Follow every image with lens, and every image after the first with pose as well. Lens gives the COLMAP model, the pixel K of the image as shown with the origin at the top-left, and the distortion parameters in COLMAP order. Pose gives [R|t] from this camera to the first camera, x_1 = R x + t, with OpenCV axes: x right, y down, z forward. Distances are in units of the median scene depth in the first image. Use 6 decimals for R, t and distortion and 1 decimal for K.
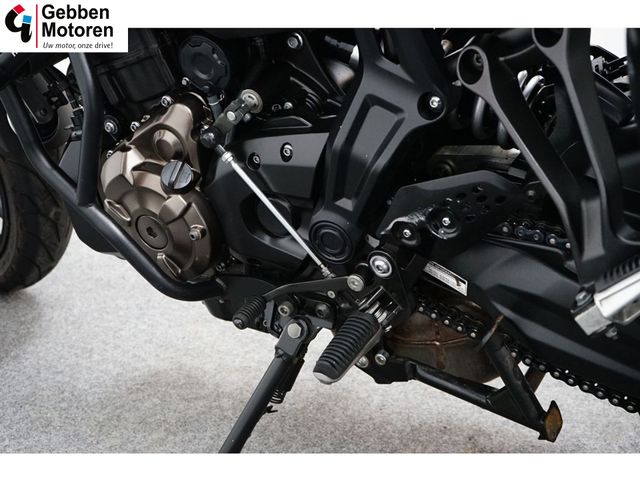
lens RADIAL K [[929.2, 0, 320.0], [0, 929.2, 240.0], [0, 0, 1]] dist [0.016616, 0.016770]
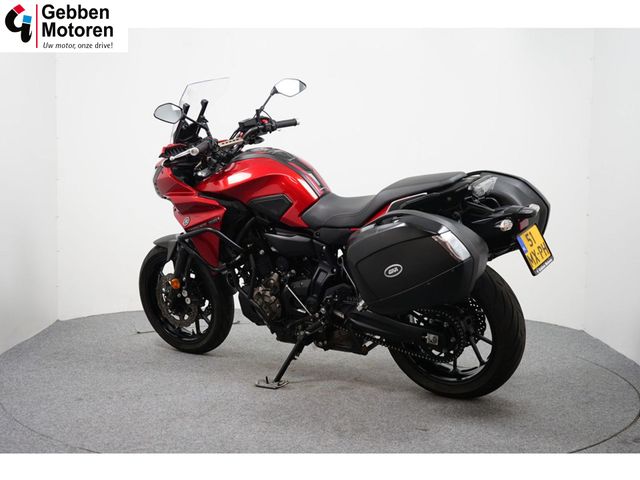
lens RADIAL K [[929.2, 0, 320.0], [0, 929.2, 240.0], [0, 0, 1]] dist [0.016616, 0.016770]
pose [[0.997958, 0.018432, -0.061151, 0.288743], [-0.035479, 0.956122, -0.290814, 0.896931], [0.053108, 0.292390, 0.954823, -2.918525]]
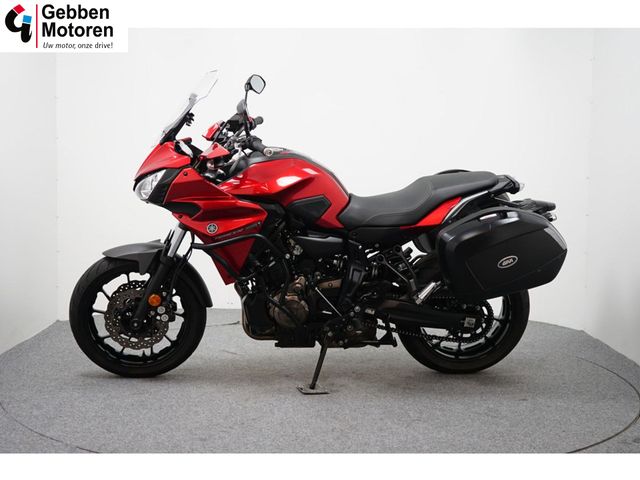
lens RADIAL K [[929.2, 0, 320.0], [0, 929.2, 240.0], [0, 0, 1]] dist [0.016616, 0.016770]
pose [[0.829147, -0.042324, 0.557426, -2.304779], [0.199941, 0.953624, -0.224998, 0.616192], [-0.522053, 0.298009, 0.799157, -2.252009]]
